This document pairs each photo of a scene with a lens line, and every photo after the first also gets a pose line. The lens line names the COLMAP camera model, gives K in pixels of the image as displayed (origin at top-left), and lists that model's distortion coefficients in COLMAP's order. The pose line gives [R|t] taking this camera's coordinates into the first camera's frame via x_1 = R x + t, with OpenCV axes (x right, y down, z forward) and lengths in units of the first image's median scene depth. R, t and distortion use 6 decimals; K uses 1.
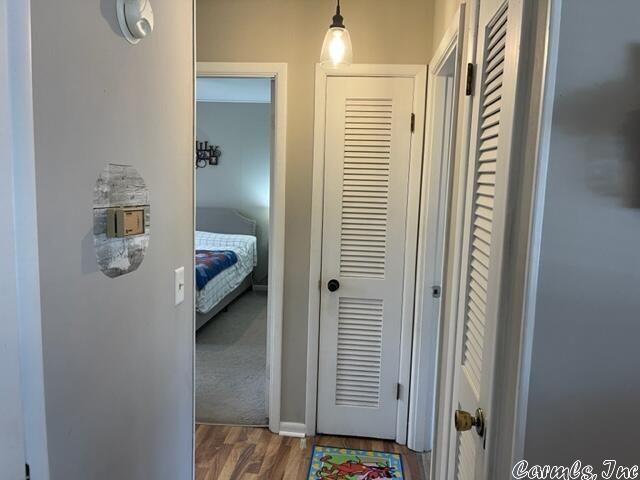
lens RADIAL K [[483.8, 0, 322.8], [0, 483.8, 243.9], [0, 0, 1]] dist [0.061457, -0.078729]
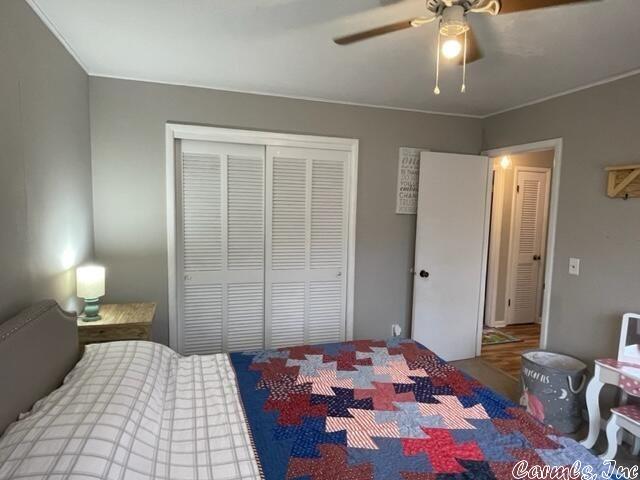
lens RADIAL K [[384.0, 0, 317.3], [0, 384.0, 245.1], [0, 0, 1]] dist [0.007468, -0.017059]
pose [[-0.378903, -0.137679, 0.915138, -0.633336], [0.087273, 0.979148, 0.183444, -0.178097], [-0.921312, 0.149374, -0.358987, 1.142339]]
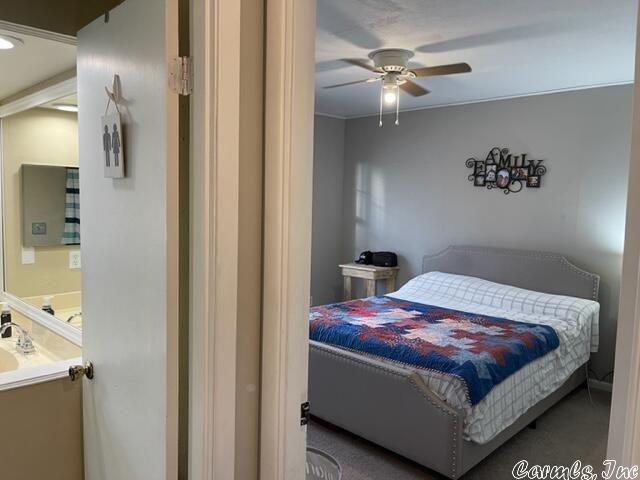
lens RADIAL K [[483.8, 0, 322.8], [0, 483.8, 243.9], [0, 0, 1]] dist [0.061457, -0.078729]
pose [[0.785090, 0.041612, -0.617983, -0.041793], [-0.079188, 0.996296, -0.033515, -0.050052], [0.614299, 0.075249, 0.785477, 0.374990]]
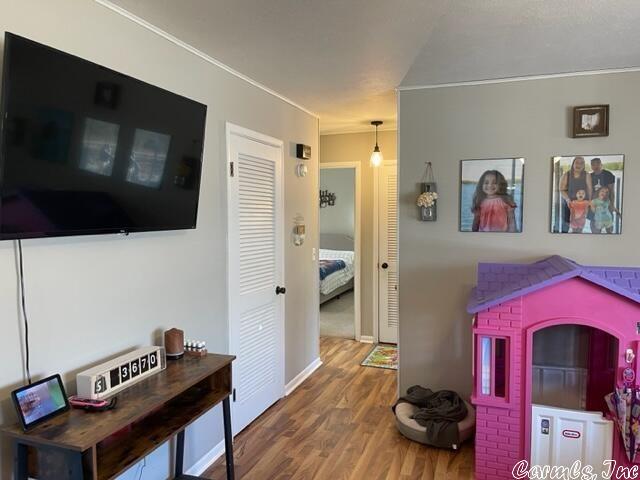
lens RADIAL K [[483.8, 0, 322.8], [0, 483.8, 243.9], [0, 0, 1]] dist [0.061457, -0.078729]
pose [[0.968815, -0.018015, -0.247130, 0.151717], [0.001683, 0.997809, -0.066137, 0.070990], [0.247780, 0.063658, 0.966723, -0.573223]]
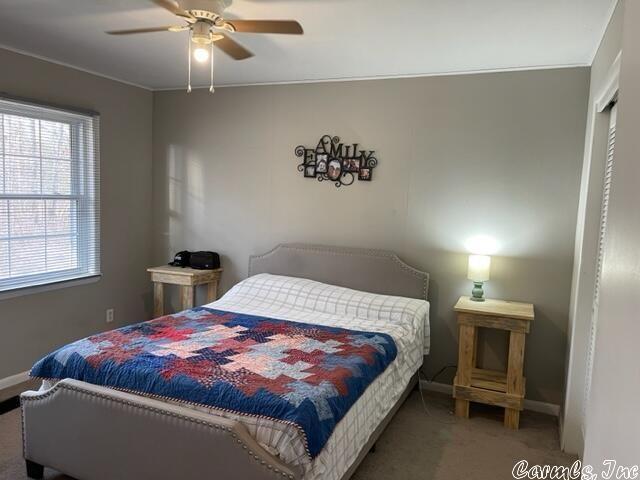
lens RADIAL K [[483.8, 0, 322.8], [0, 483.8, 243.9], [0, 0, 1]] dist [0.061457, -0.078729]
pose [[0.950184, 0.037936, -0.309372, -0.101429], [-0.052440, 0.997874, -0.038699, -0.069074], [0.307246, 0.052995, 0.950153, 0.498800]]
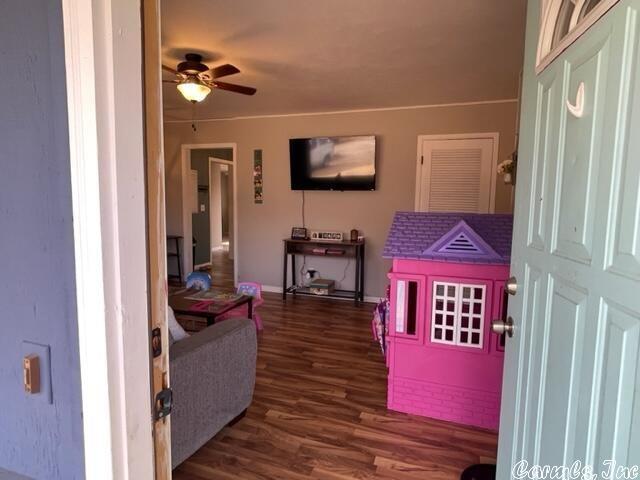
lens RADIAL K [[381.5, 0, 318.1], [0, 381.5, 242.7], [0, 0, 1]] dist [0.007859, -0.023974]
pose [[-0.256883, 0.066880, -0.964126, 0.848041], [-0.152684, 0.982266, 0.108819, 0.064992], [0.954305, 0.175160, -0.242116, 0.024350]]
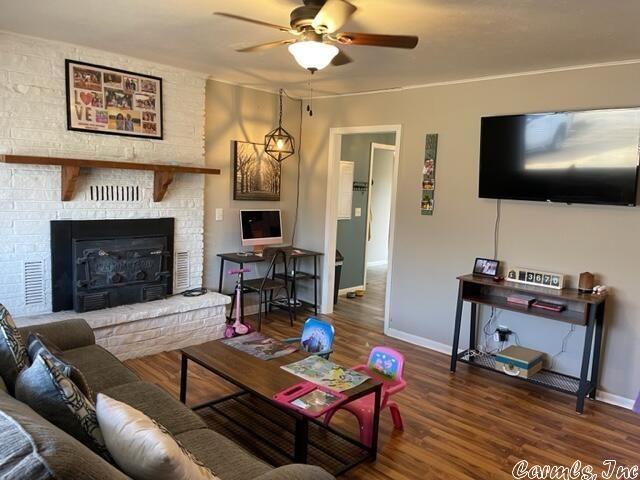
lens RADIAL K [[483.8, 0, 322.8], [0, 483.8, 243.9], [0, 0, 1]] dist [0.061457, -0.078729]
pose [[-0.629519, 0.035387, -0.776178, 0.675760], [-0.167302, 0.969356, 0.179885, 0.019686], [0.758759, 0.243097, -0.604308, -0.001540]]
